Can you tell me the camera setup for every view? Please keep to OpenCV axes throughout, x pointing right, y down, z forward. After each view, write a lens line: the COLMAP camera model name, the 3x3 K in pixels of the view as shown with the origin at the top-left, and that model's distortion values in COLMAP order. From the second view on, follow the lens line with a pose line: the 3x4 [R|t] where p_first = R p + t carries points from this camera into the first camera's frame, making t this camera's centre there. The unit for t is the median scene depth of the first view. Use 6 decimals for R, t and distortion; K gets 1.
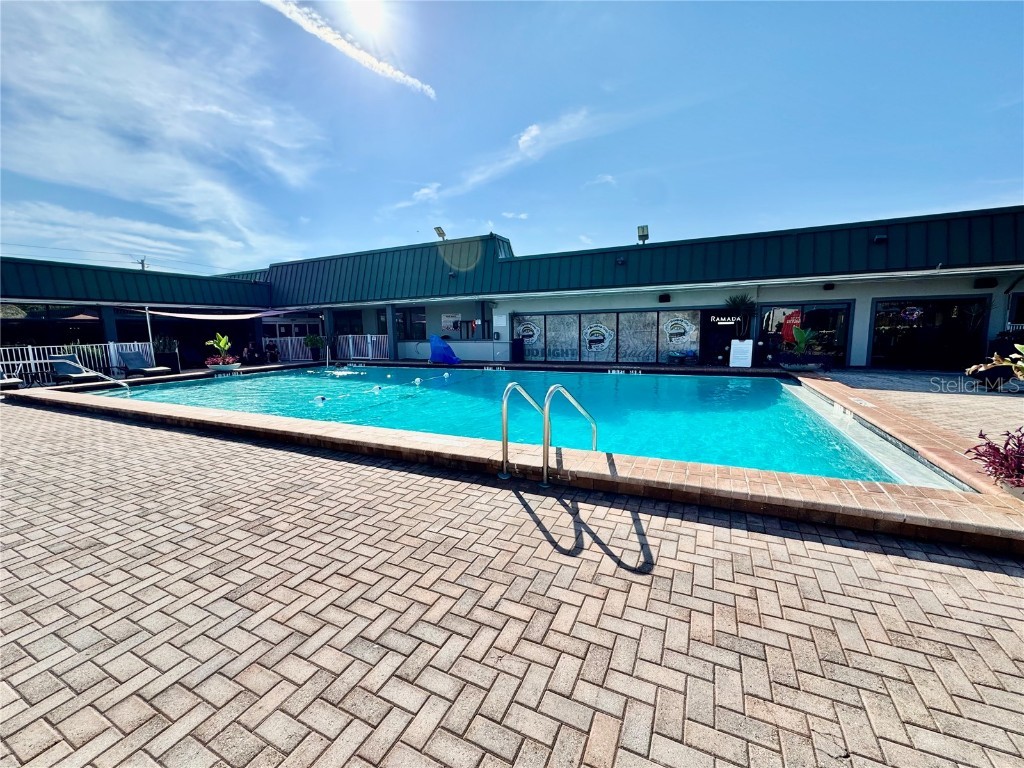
lens RADIAL K [[410.2, 0, 510.6], [0, 410.2, 383.4], [0, 0, 1]] dist [-0.003325, 0.000018]
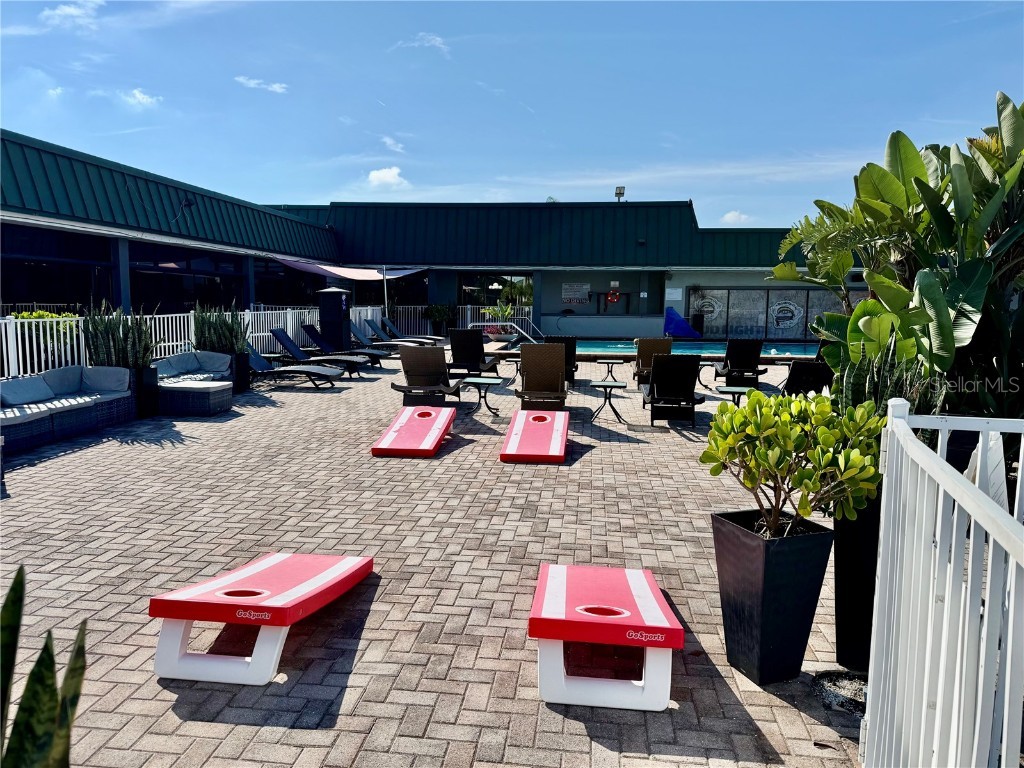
lens RADIAL K [[746.5, 0, 516.6], [0, 746.5, 384.6], [0, 0, 1]] dist [0.029813, -0.007084]
pose [[0.941096, -0.009969, 0.337993, -0.917820], [0.018412, 0.999593, -0.021783, 0.076512], [-0.337639, 0.026723, 0.940896, -0.428414]]
